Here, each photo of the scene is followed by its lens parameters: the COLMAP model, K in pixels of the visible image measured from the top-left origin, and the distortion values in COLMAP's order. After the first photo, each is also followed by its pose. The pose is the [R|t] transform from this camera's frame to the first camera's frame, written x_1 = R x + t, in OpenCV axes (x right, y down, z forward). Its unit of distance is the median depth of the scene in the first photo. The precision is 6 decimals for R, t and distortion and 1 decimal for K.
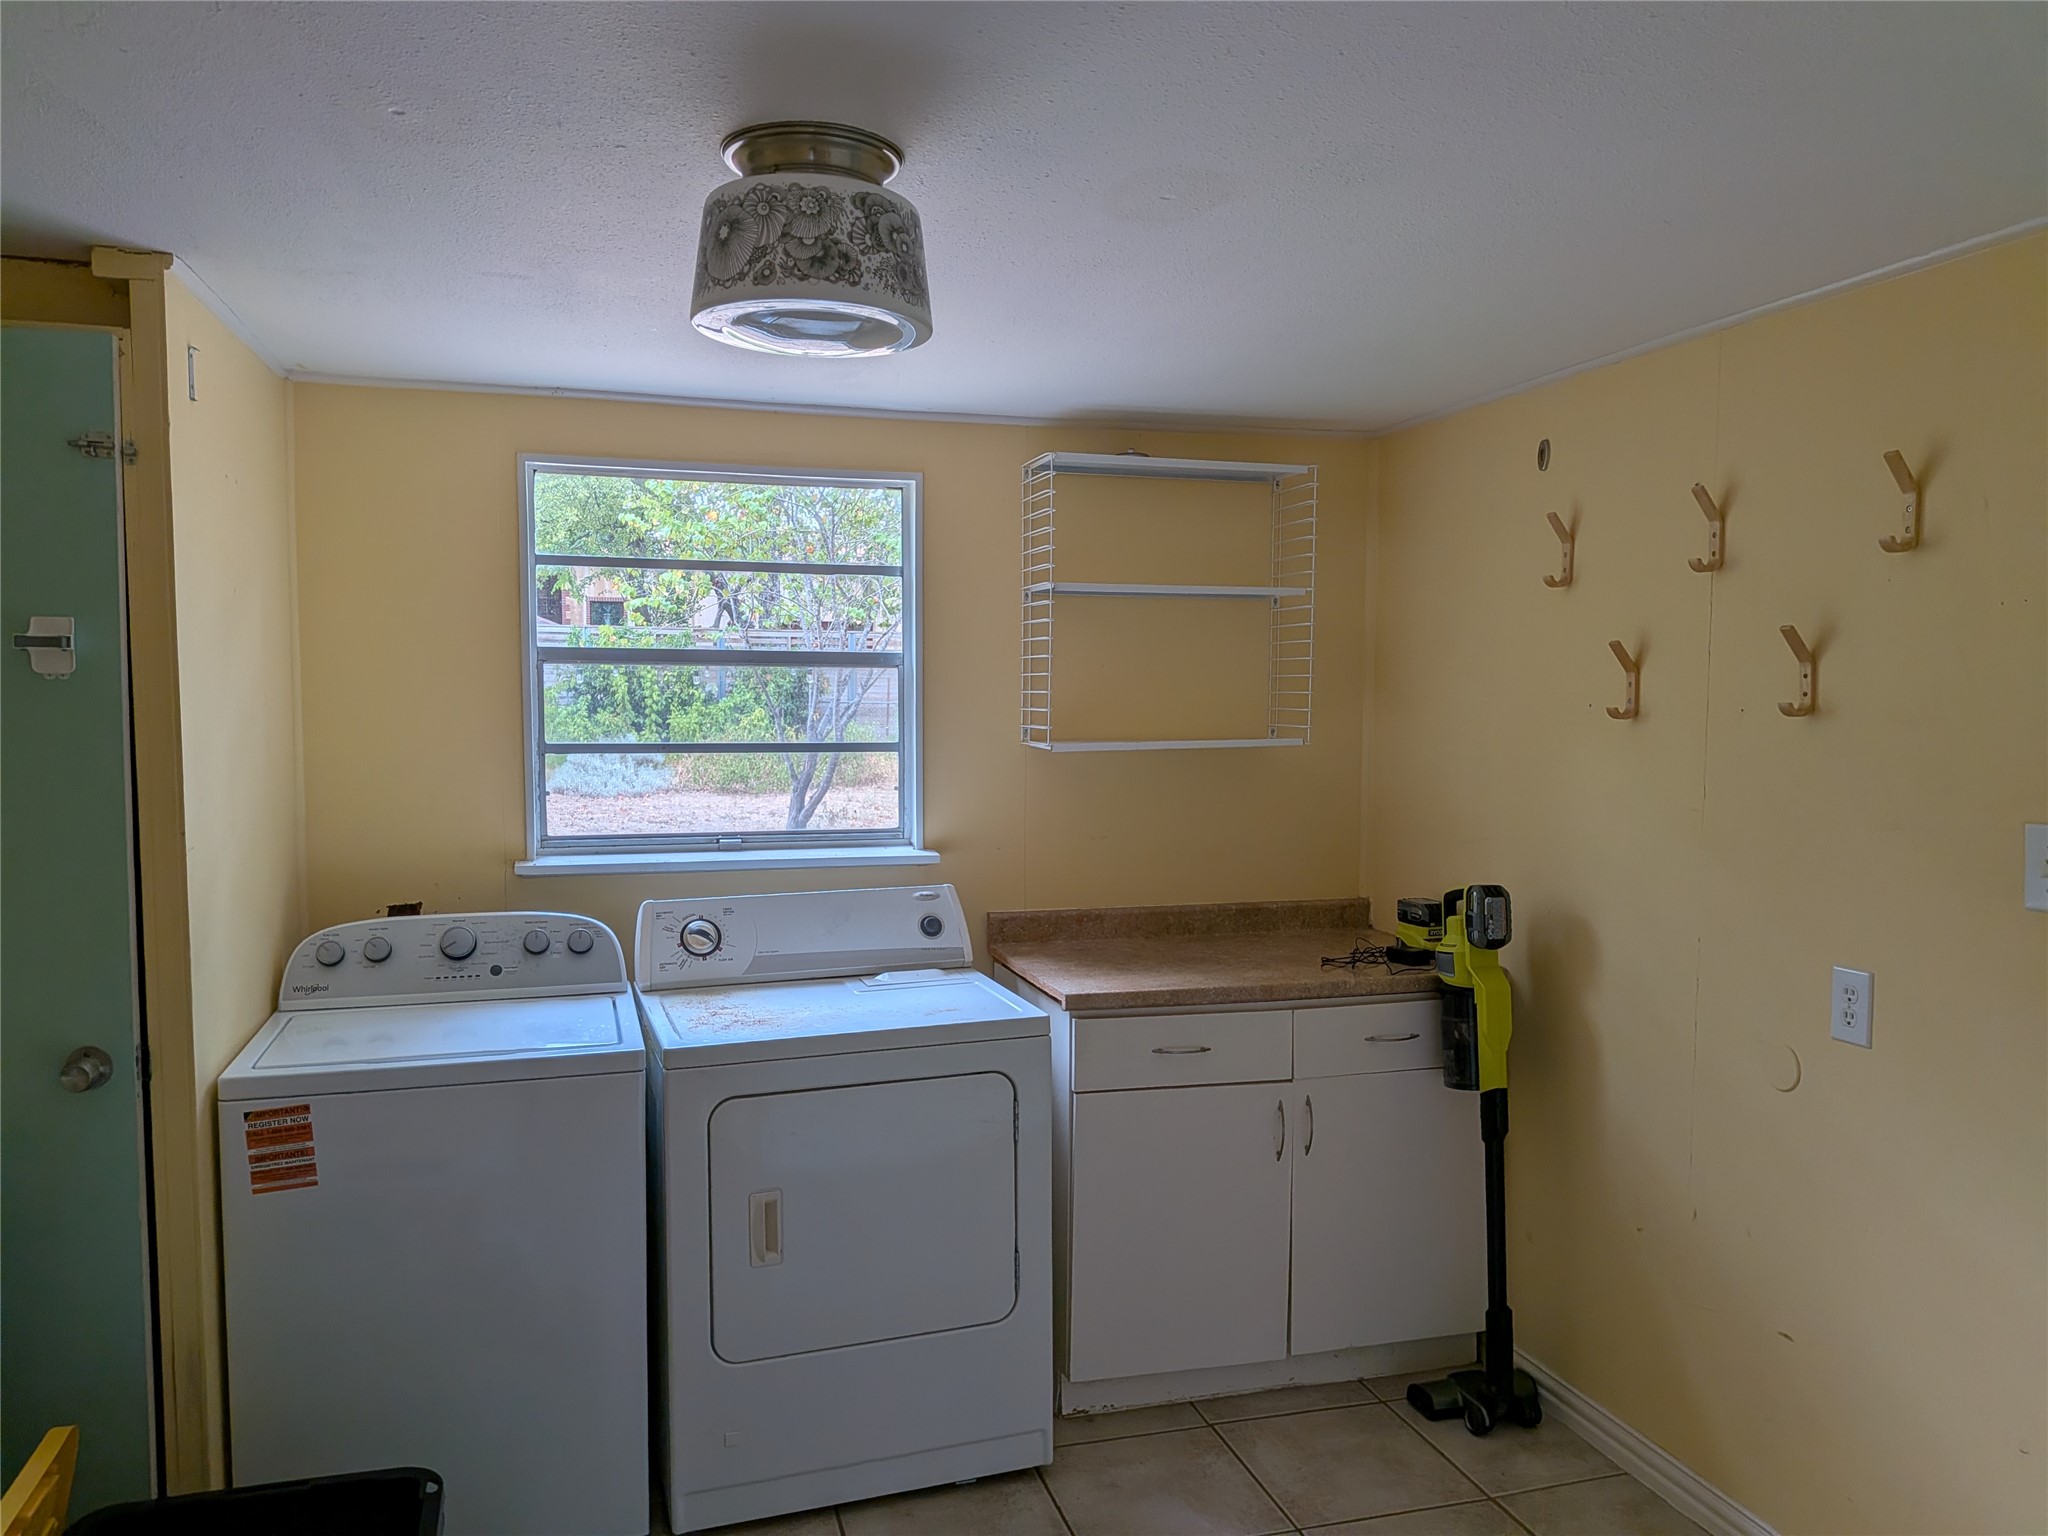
lens RADIAL K [[1448.4, 0, 1024.0], [0, 1448.4, 768.0], [0, 0, 1]] dist [0.089798, -0.175468]
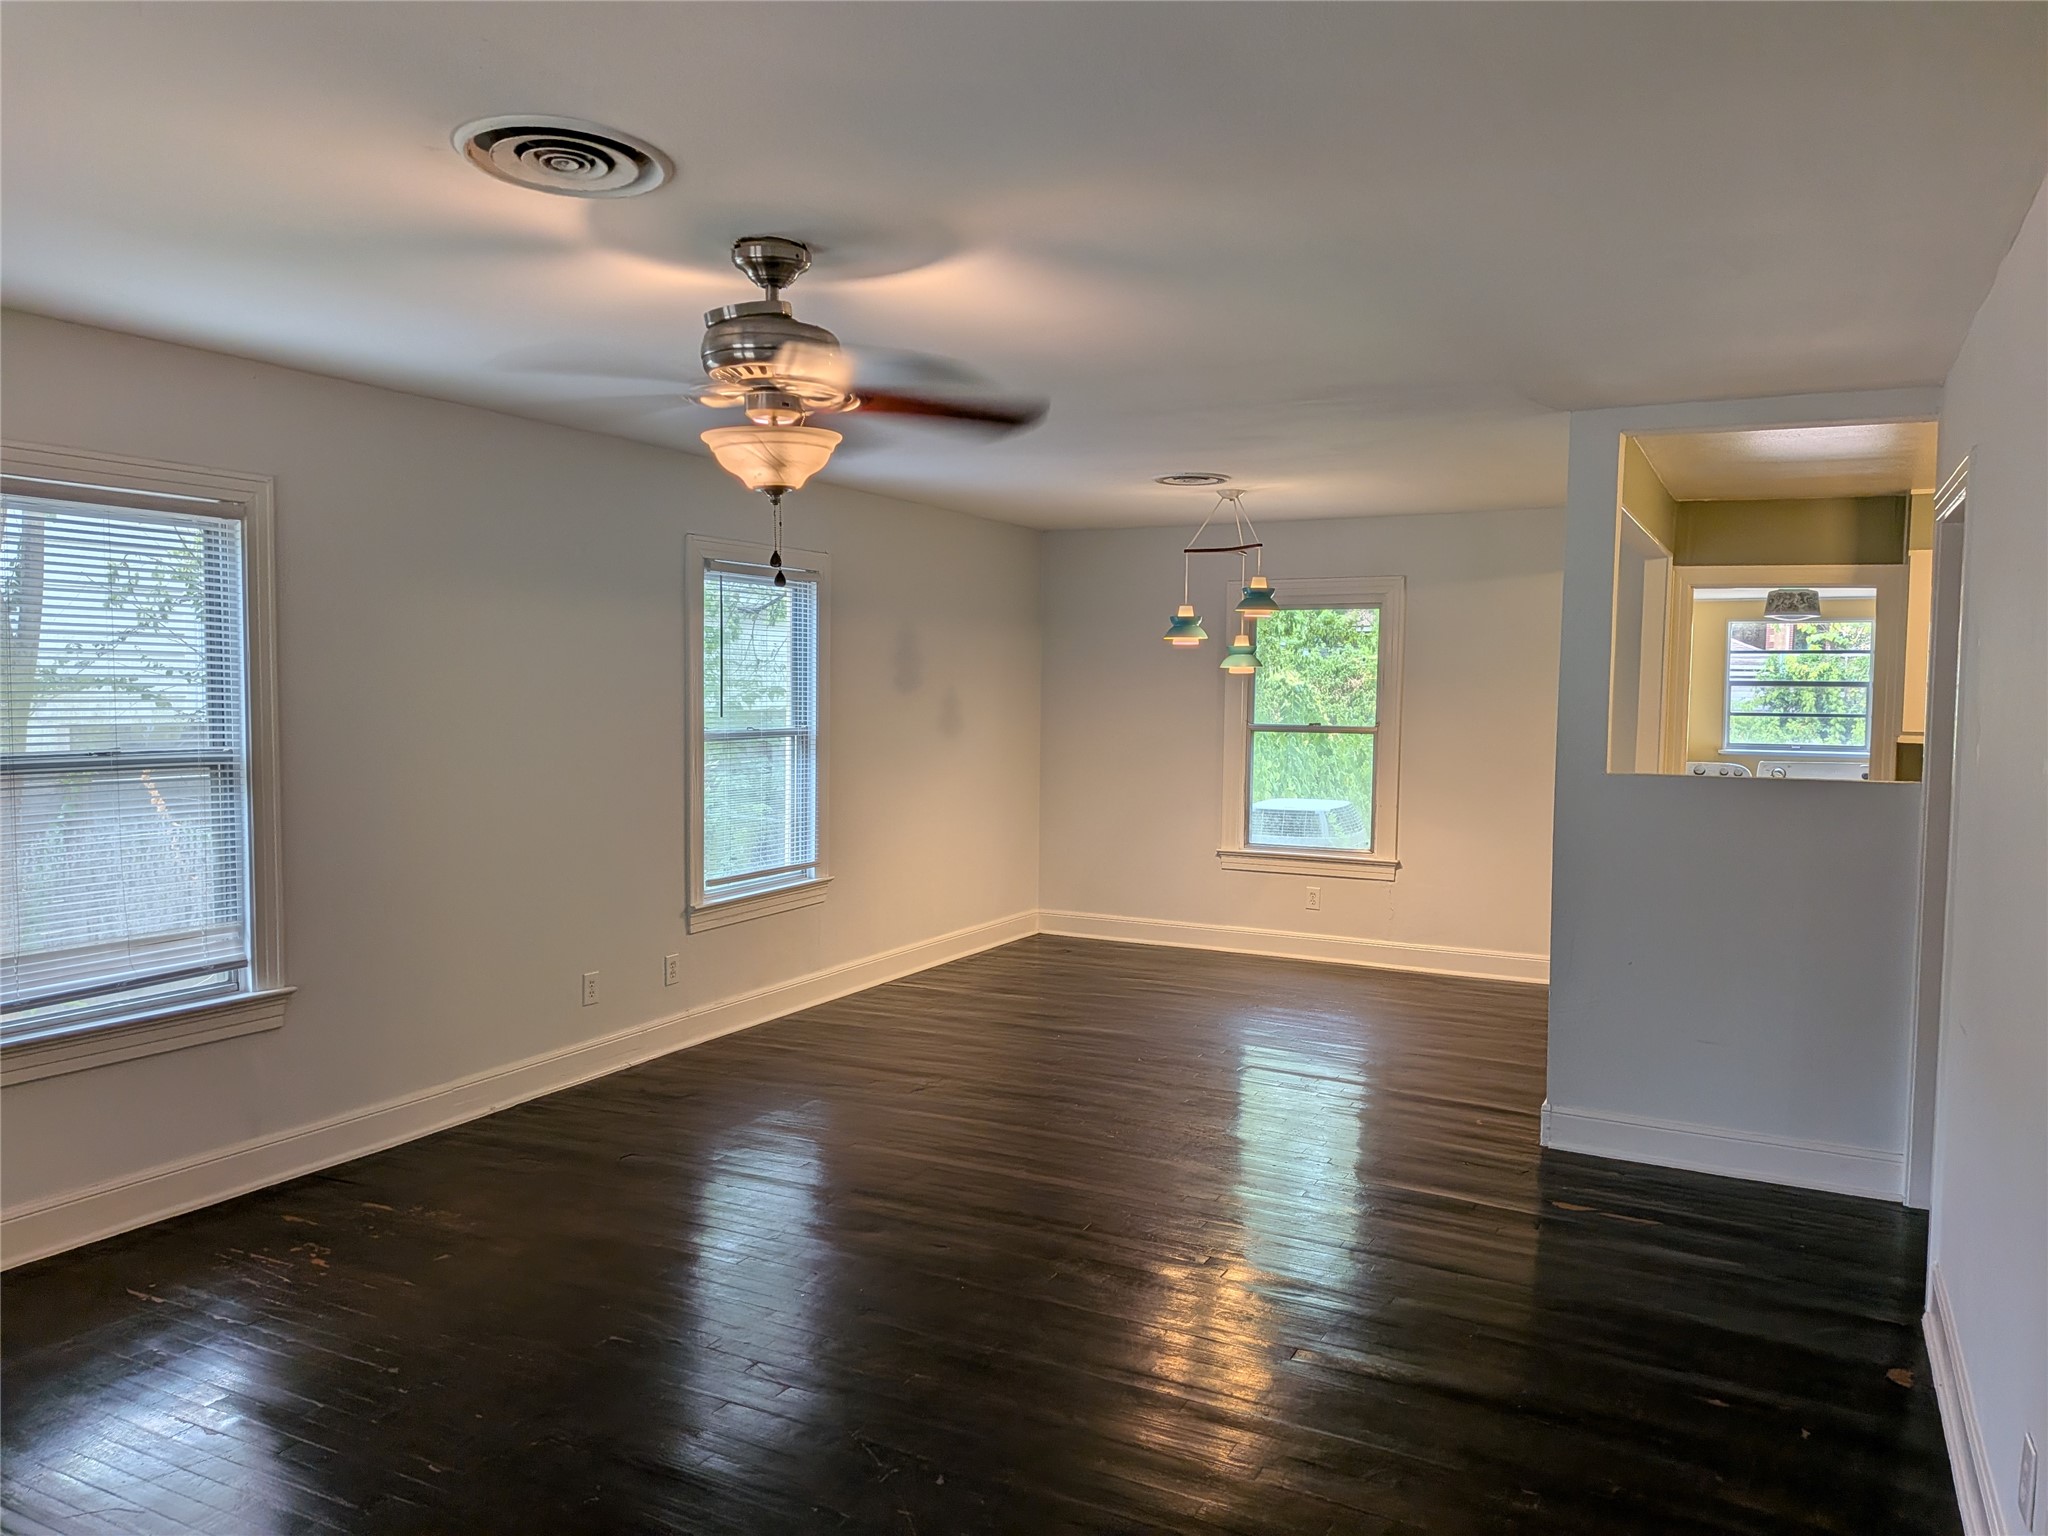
lens RADIAL K [[1448.4, 0, 1024.0], [0, 1448.4, 768.0], [0, 0, 1]] dist [0.089798, -0.175468]
pose [[0.712757, 0.038074, -0.700376, 0.195717], [-0.046539, 0.998892, 0.006940, 0.037606], [0.699865, 0.027649, 0.713740, -0.563503]]
